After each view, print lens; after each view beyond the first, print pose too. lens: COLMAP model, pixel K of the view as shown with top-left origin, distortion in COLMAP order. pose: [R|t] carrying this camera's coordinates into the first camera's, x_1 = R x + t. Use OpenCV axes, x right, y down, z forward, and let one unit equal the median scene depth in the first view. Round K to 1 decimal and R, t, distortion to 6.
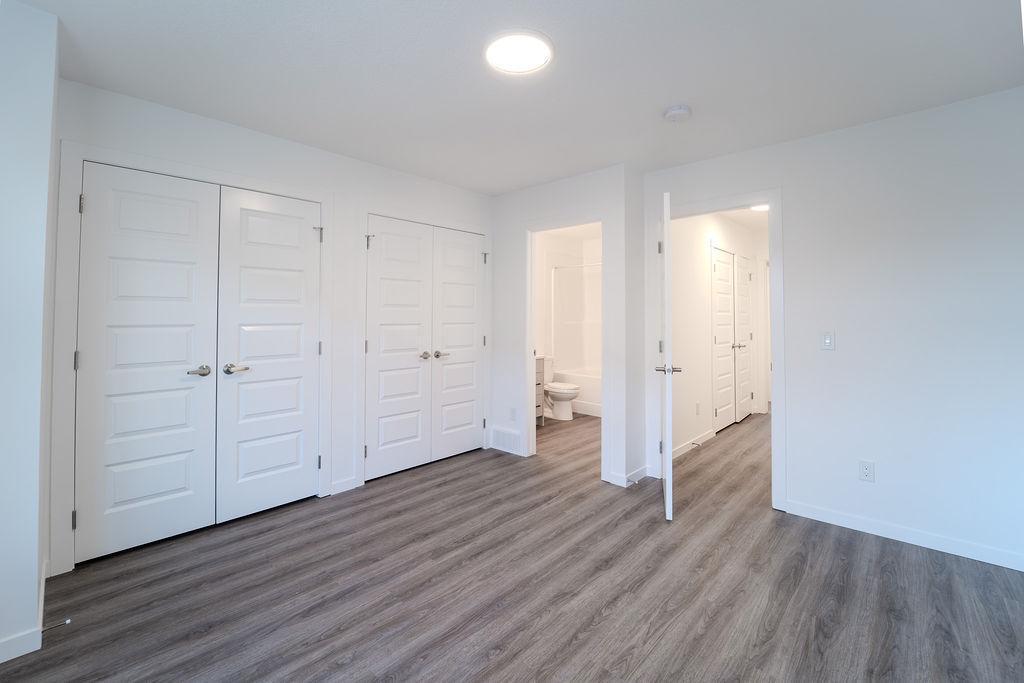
lens RADIAL K [[433.5, 0, 508.0], [0, 433.5, 304.4], [0, 0, 1]] dist [-0.011309, -0.002193]
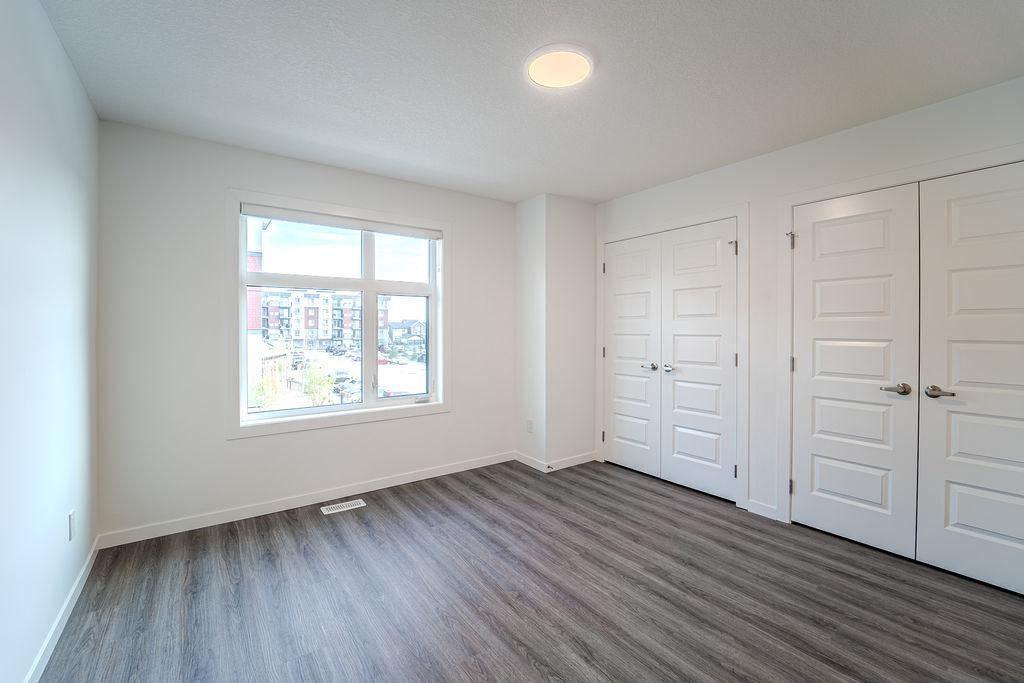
lens RADIAL K [[433.5, 0, 516.5], [0, 433.5, 332.6], [0, 0, 1]] dist [-0.011309, -0.002193]
pose [[-0.174172, 0.006803, -0.984692, 0.827744], [0.023906, 0.999711, 0.002679, 0.027622], [0.984425, -0.023074, -0.174285, 0.851405]]
